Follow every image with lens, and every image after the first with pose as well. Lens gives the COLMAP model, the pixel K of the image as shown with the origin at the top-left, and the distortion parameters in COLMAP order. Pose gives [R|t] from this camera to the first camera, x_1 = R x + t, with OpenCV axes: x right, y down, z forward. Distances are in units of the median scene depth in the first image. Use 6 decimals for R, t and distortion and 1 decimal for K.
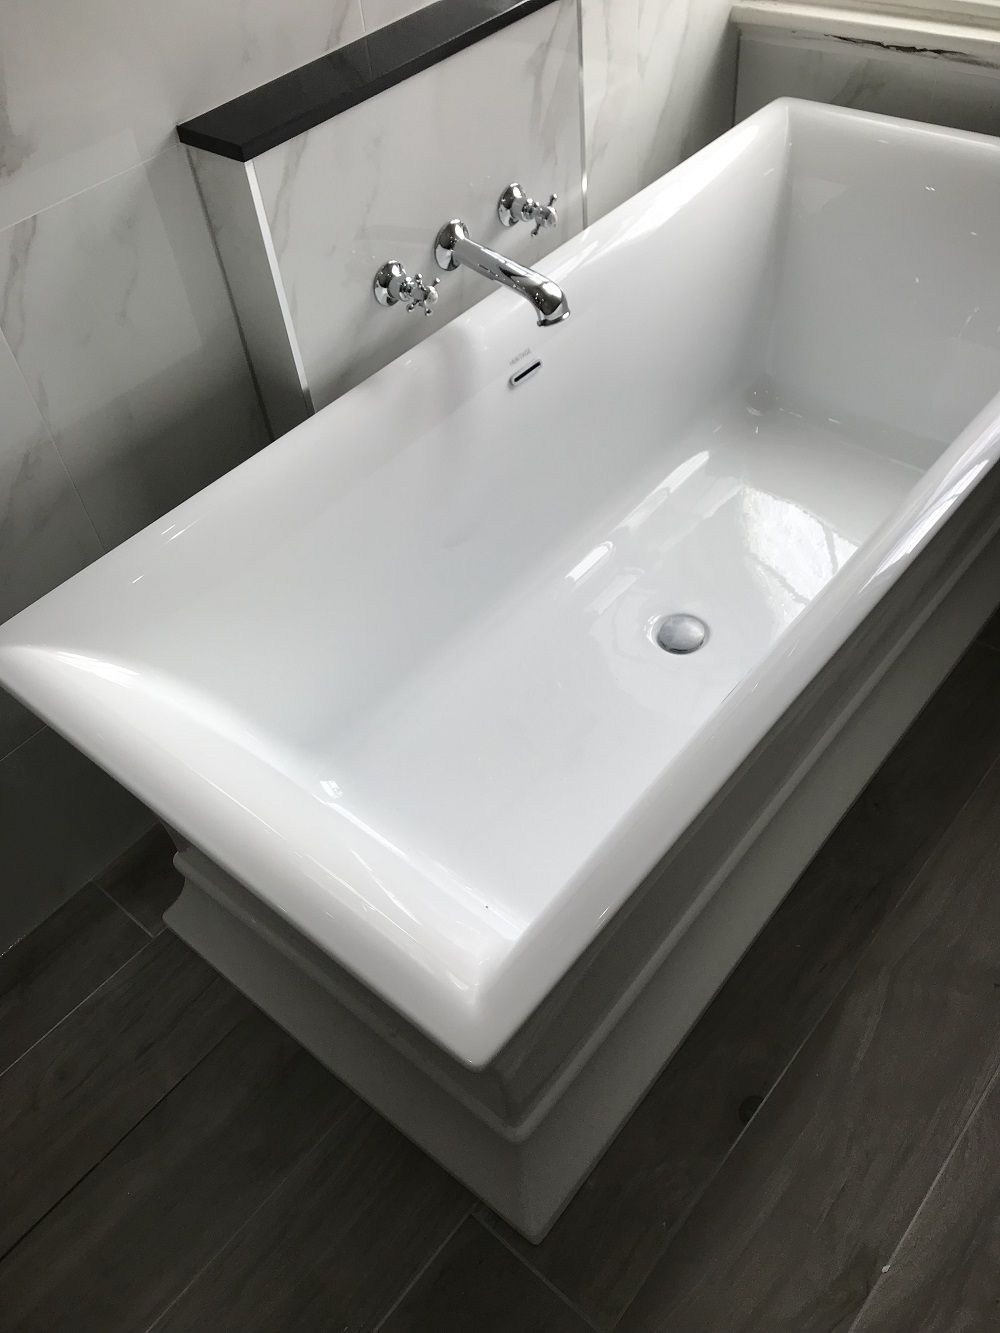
lens RADIAL K [[1091.2, 0, 503.1], [0, 1091.2, 666.7], [0, 0, 1]] dist [0.025403, -0.018872]
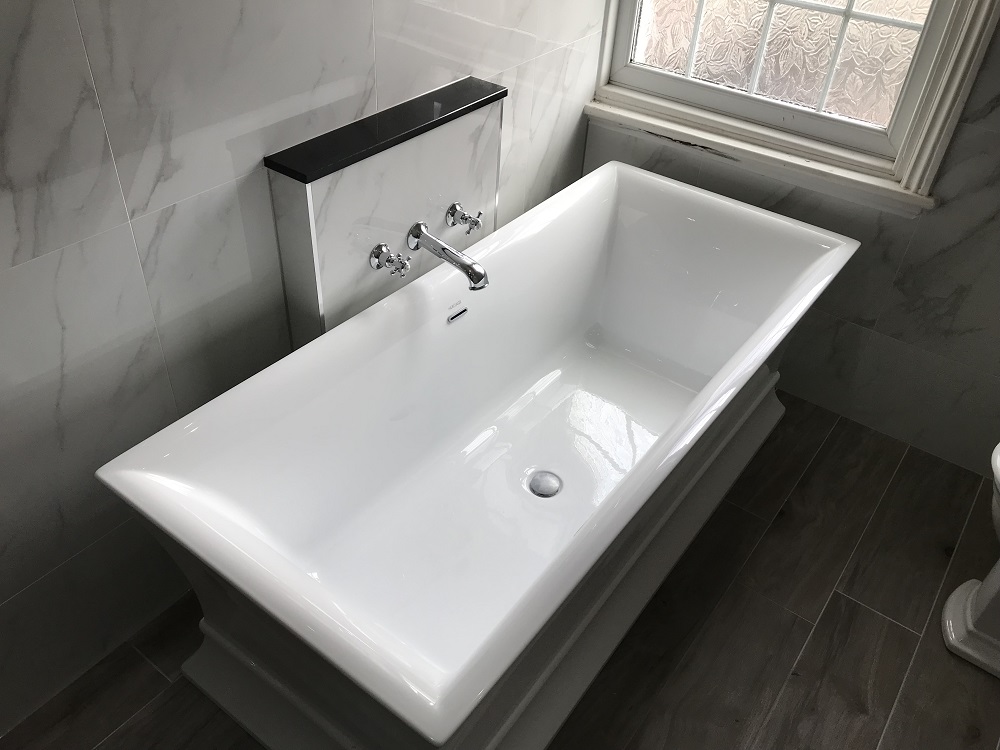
lens RADIAL K [[818.6, 0, 499.1], [0, 818.6, 379.9], [0, 0, 1]] dist [0.025403, -0.018872]
pose [[0.988001, 0.069331, 0.138013, -0.079138], [-0.047225, 0.986398, -0.157444, 0.010102], [-0.147051, 0.149038, 0.977836, -0.166500]]
